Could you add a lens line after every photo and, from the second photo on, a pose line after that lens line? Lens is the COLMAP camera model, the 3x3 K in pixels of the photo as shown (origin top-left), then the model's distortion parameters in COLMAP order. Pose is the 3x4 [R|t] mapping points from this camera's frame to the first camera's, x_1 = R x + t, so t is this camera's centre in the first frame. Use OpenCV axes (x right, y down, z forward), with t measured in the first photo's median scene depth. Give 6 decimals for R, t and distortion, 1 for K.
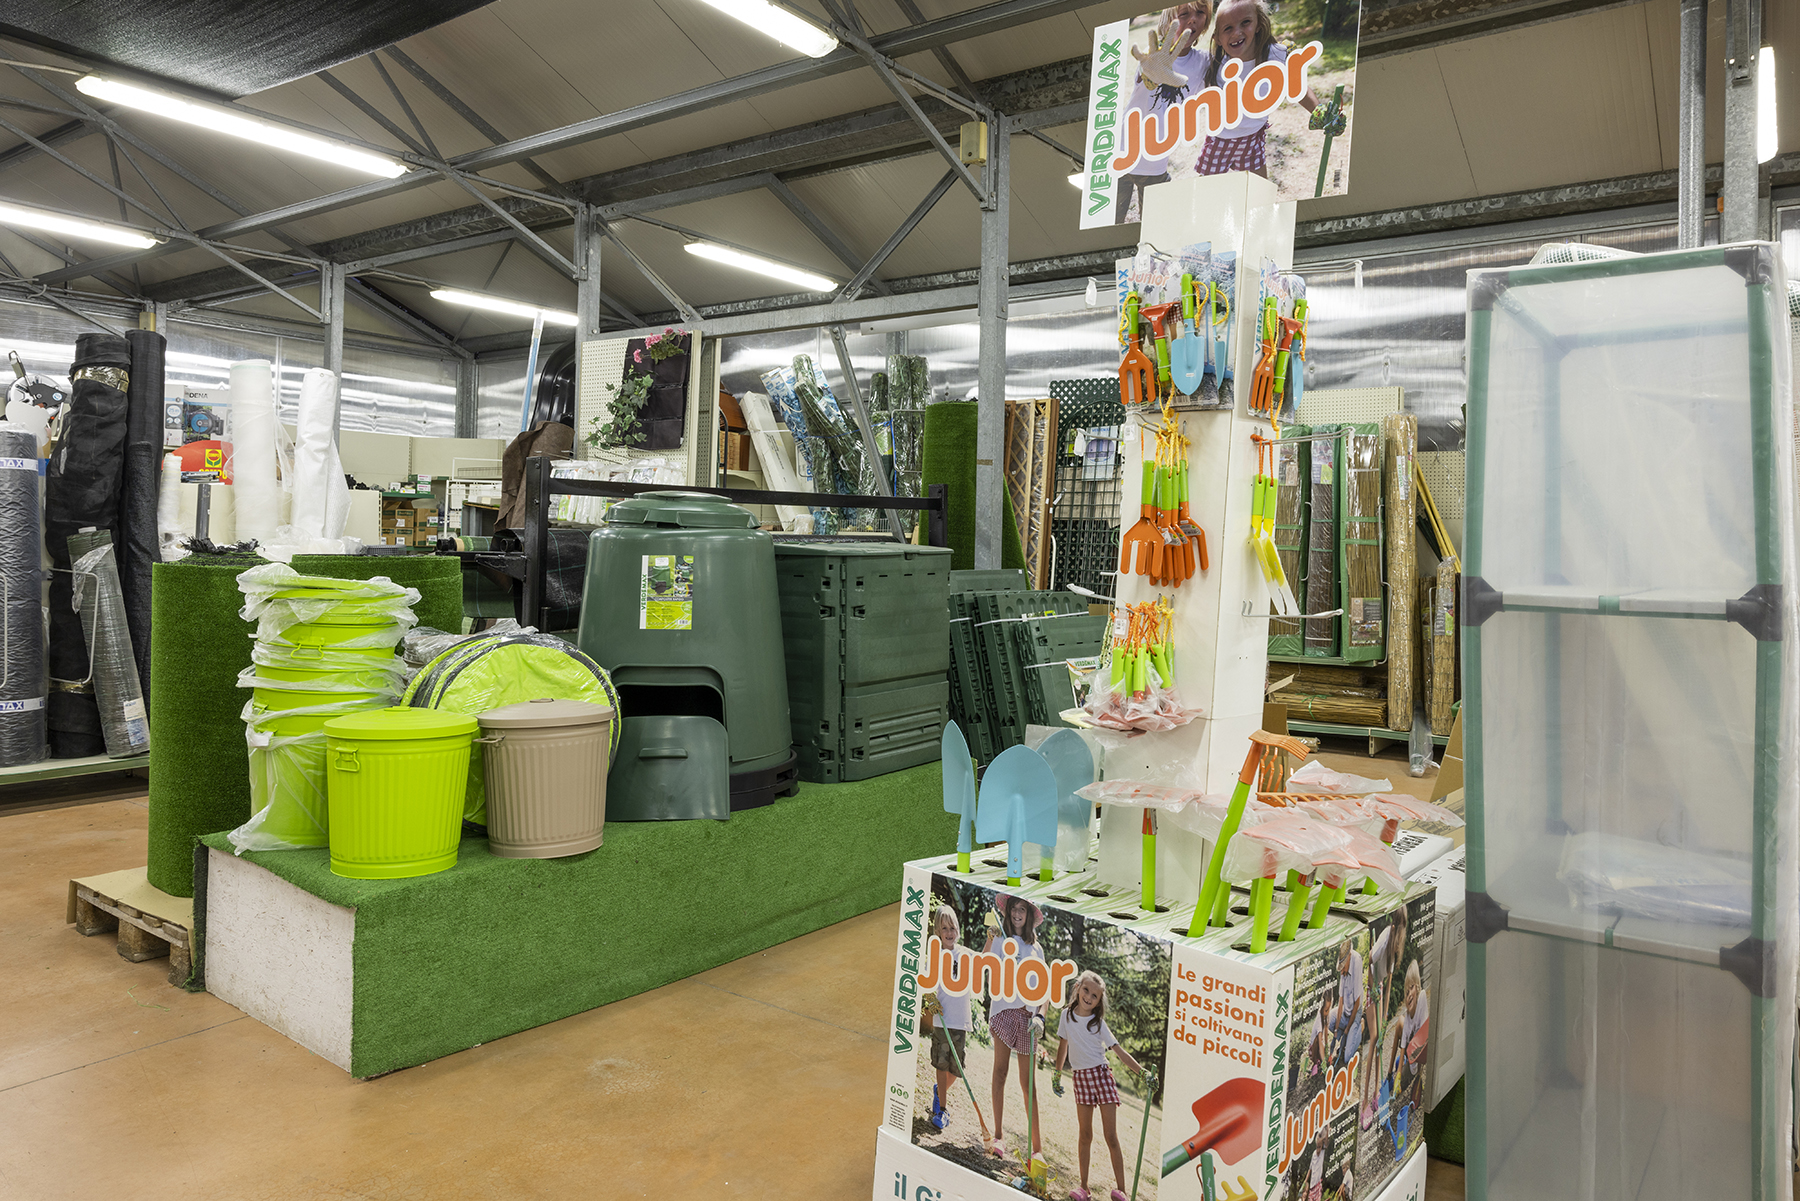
lens RADIAL K [[1236.7, 0, 894.9], [0, 1236.7, 605.6], [0, 0, 1]] dist [0.005390, 0.001661]
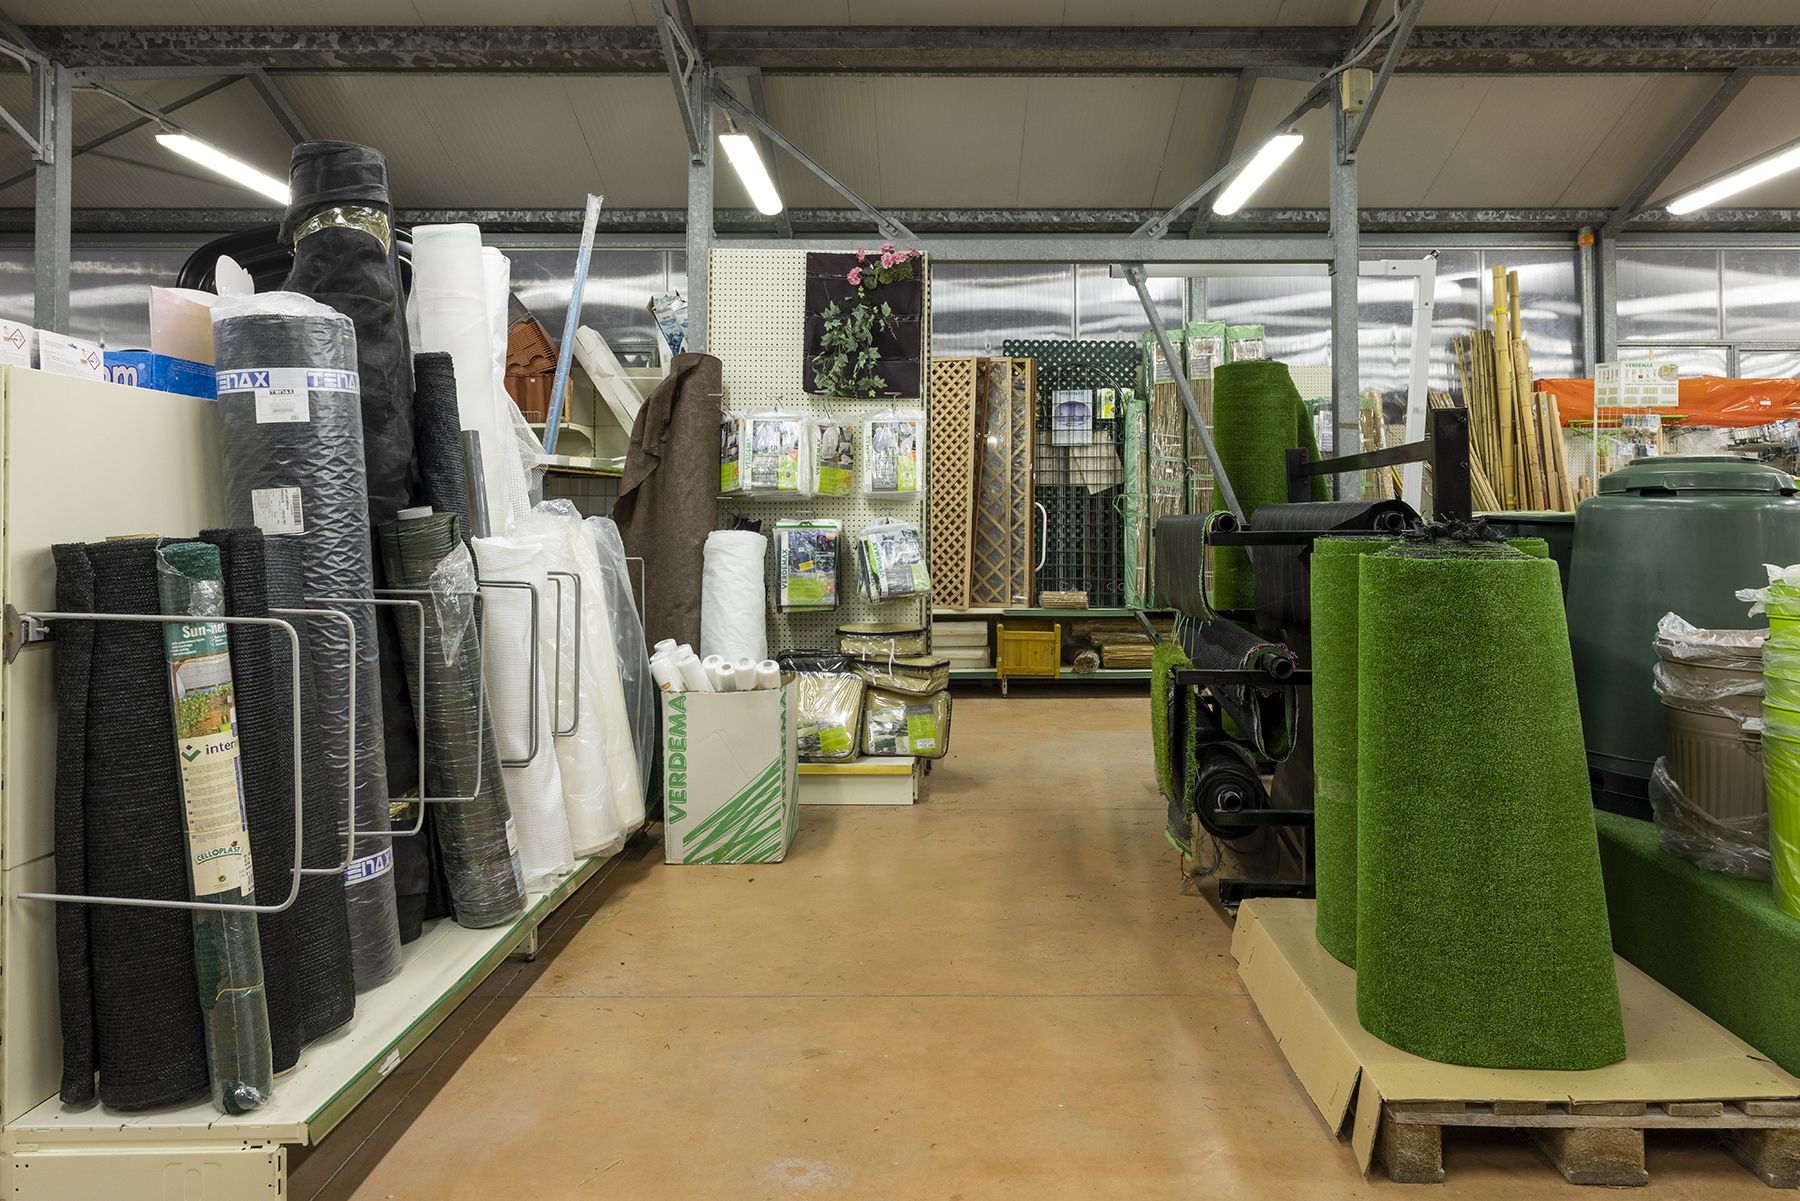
lens RADIAL K [[1236.7, 0, 903.2], [0, 1236.7, 594.6], [0, 0, 1]] dist [0.005390, 0.001661]
pose [[0.801751, -0.057498, 0.594886, -0.533515], [0.046587, 0.998345, 0.033706, -0.022458], [-0.595839, 0.000690, 0.803103, 0.293427]]
